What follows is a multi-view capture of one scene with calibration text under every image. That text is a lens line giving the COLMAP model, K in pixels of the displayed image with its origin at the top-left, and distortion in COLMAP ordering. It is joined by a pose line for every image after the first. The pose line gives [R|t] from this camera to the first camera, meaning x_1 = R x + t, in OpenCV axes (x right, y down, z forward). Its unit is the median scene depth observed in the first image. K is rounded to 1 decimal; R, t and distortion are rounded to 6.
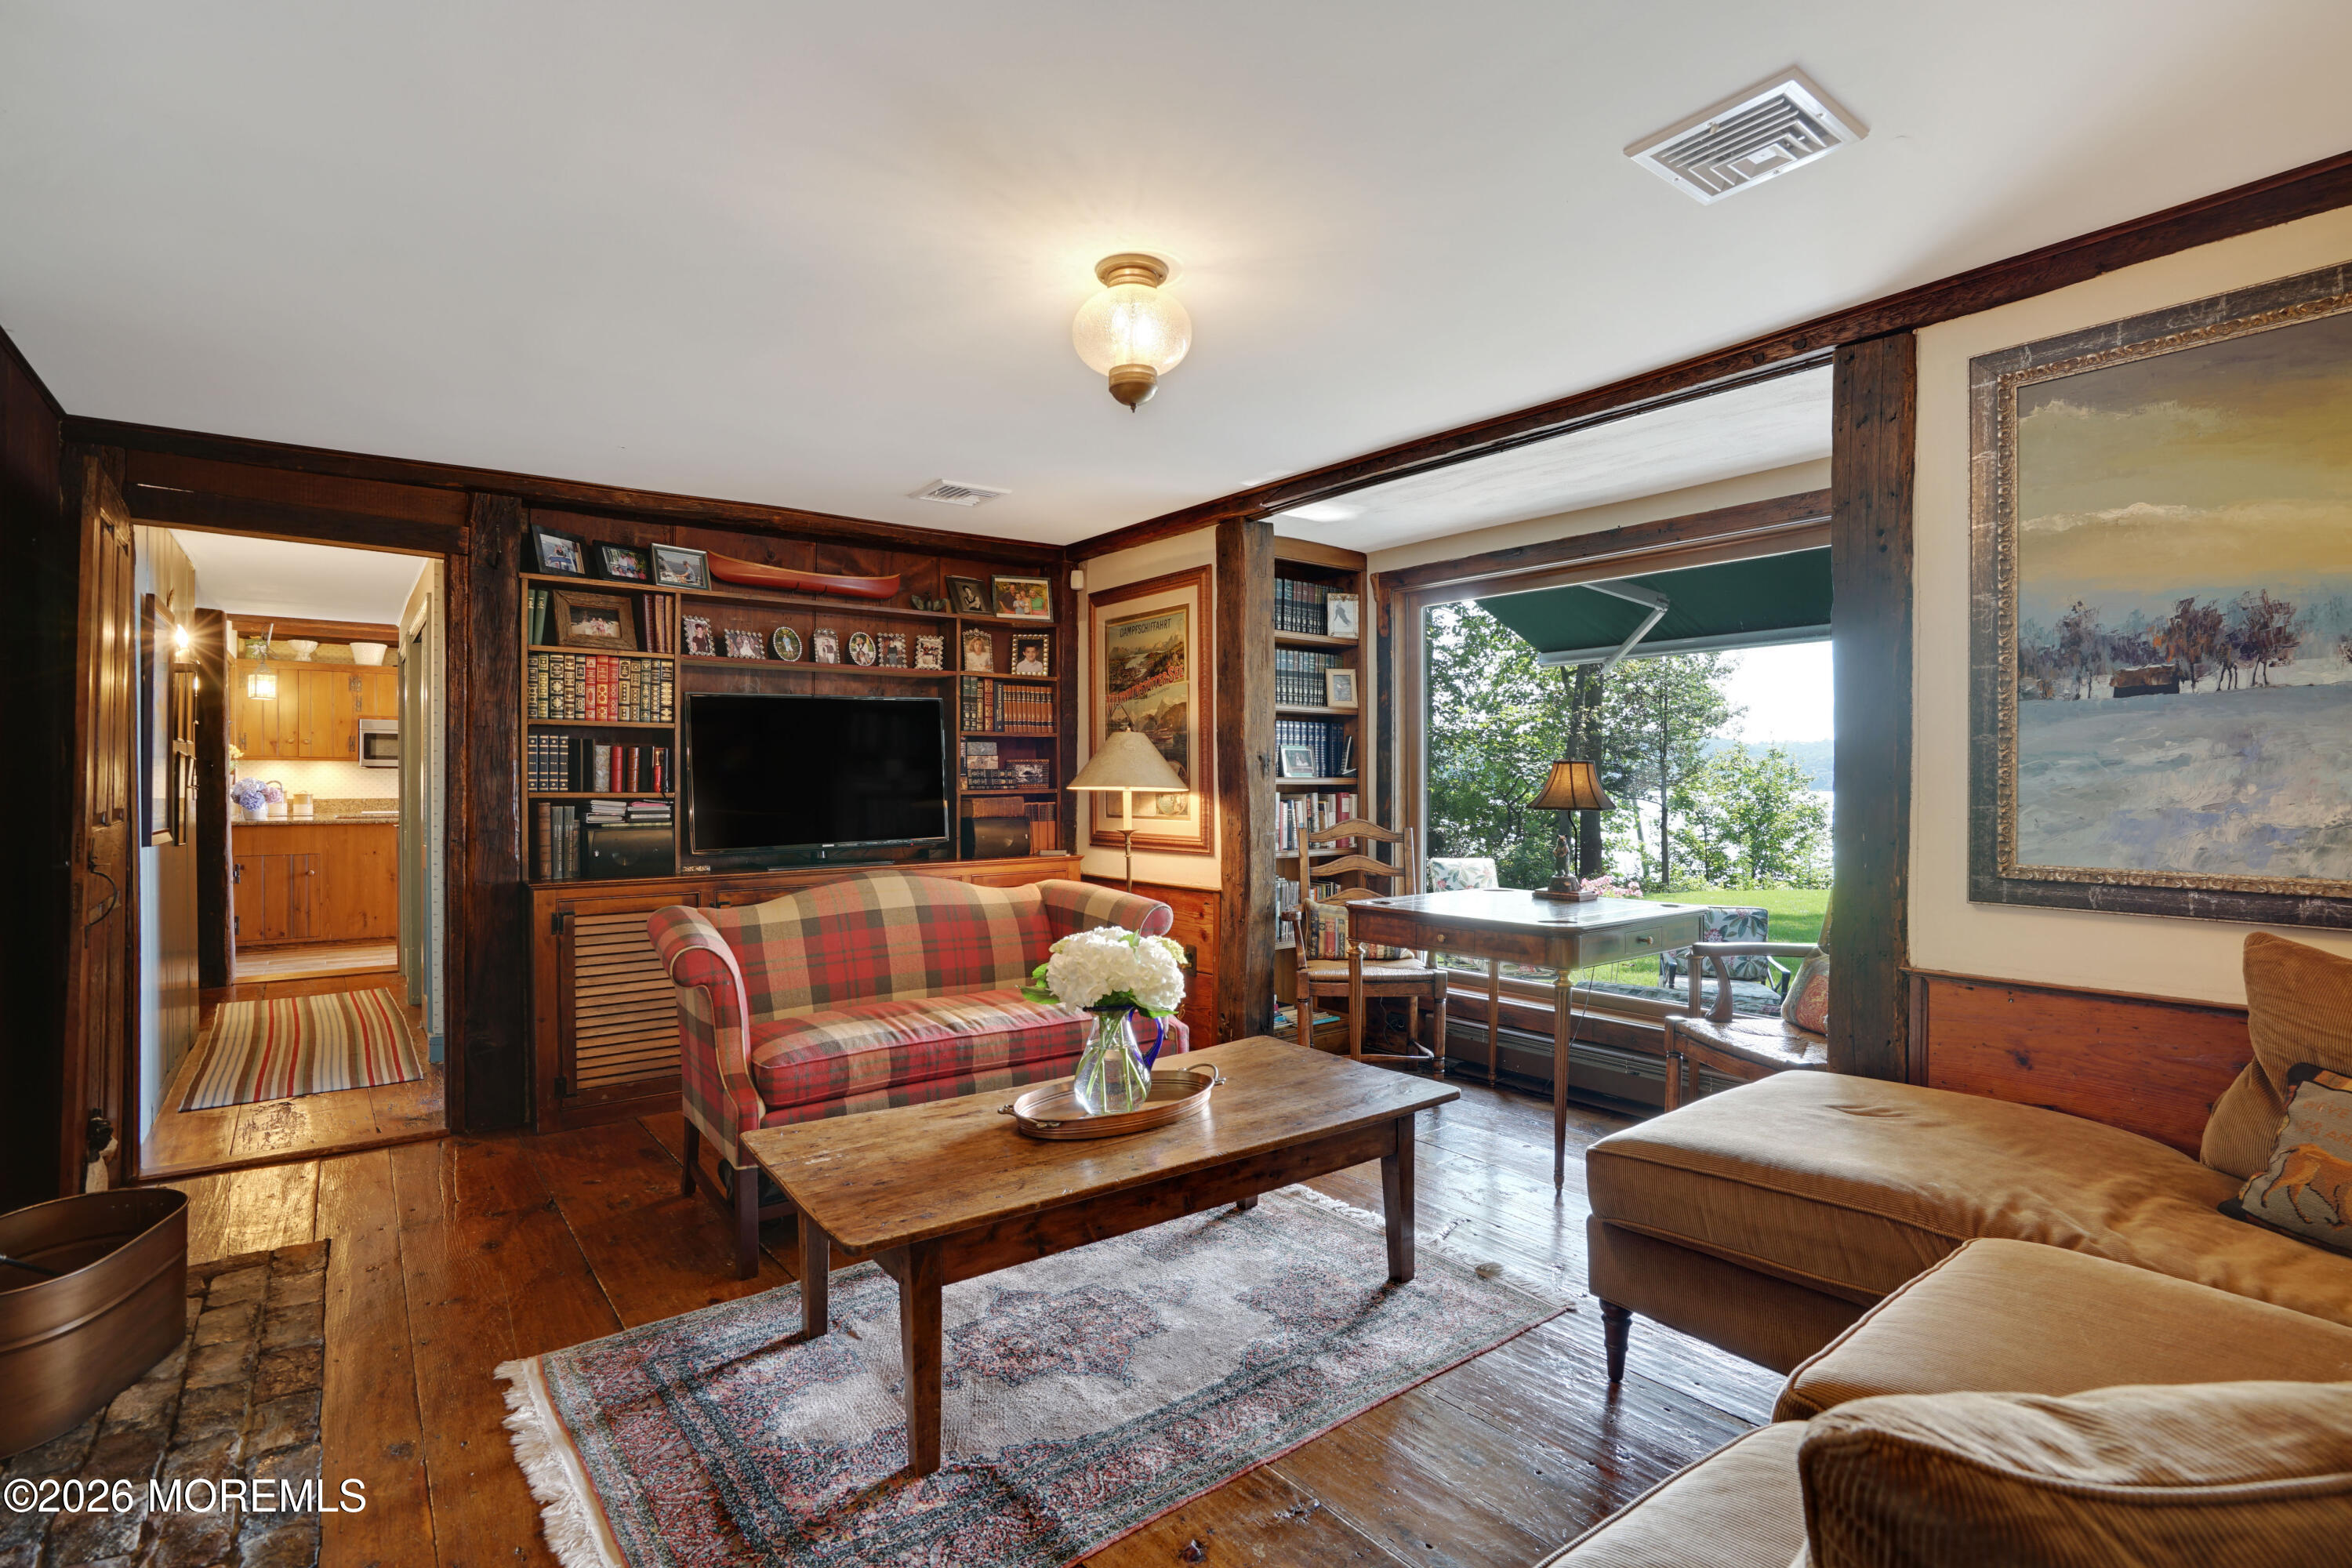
lens RADIAL K [[1087.2, 0, 1168.5], [0, 1087.2, 783.6], [0, 0, 1]] dist [-0.061313, 0.018989]
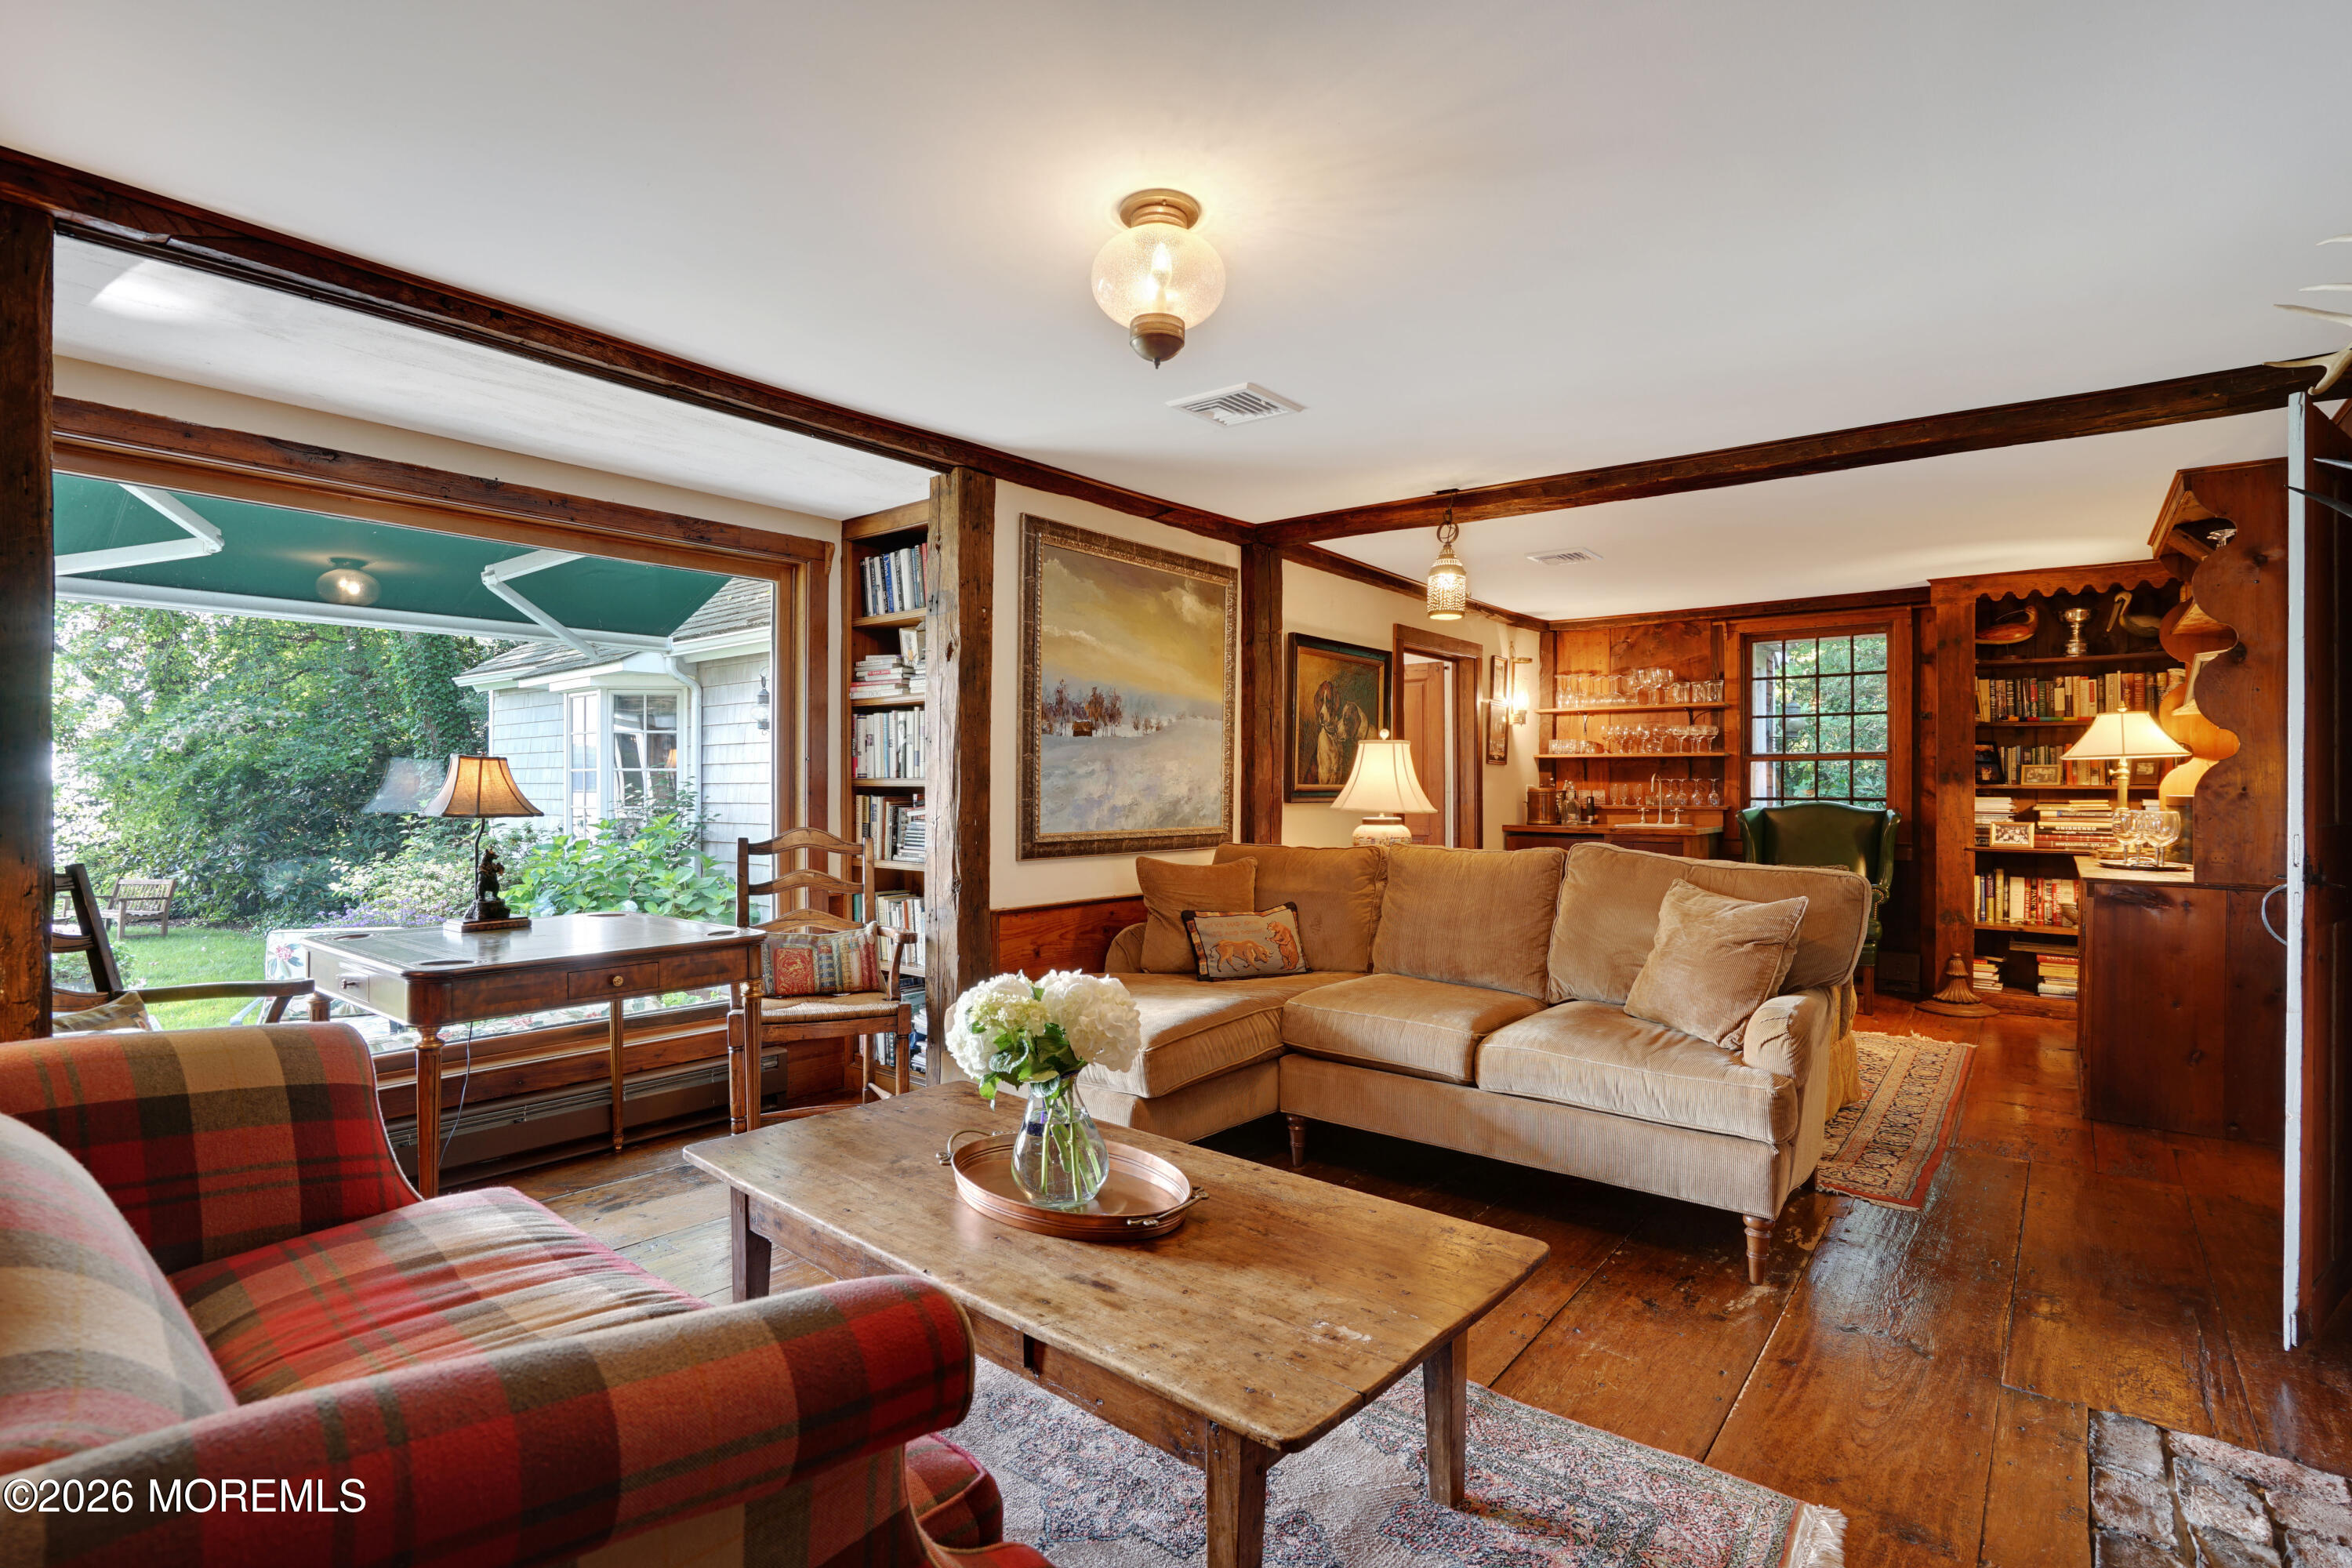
lens RADIAL K [[1087.2, 0, 1168.5], [0, 1087.2, 783.6], [0, 0, 1]] dist [-0.061313, 0.018989]
pose [[-0.201451, 0.001313, 0.979498, -0.911321], [-0.001358, 0.999998, -0.001620, 0.001169], [-0.979498, -0.001656, -0.201449, 1.175120]]
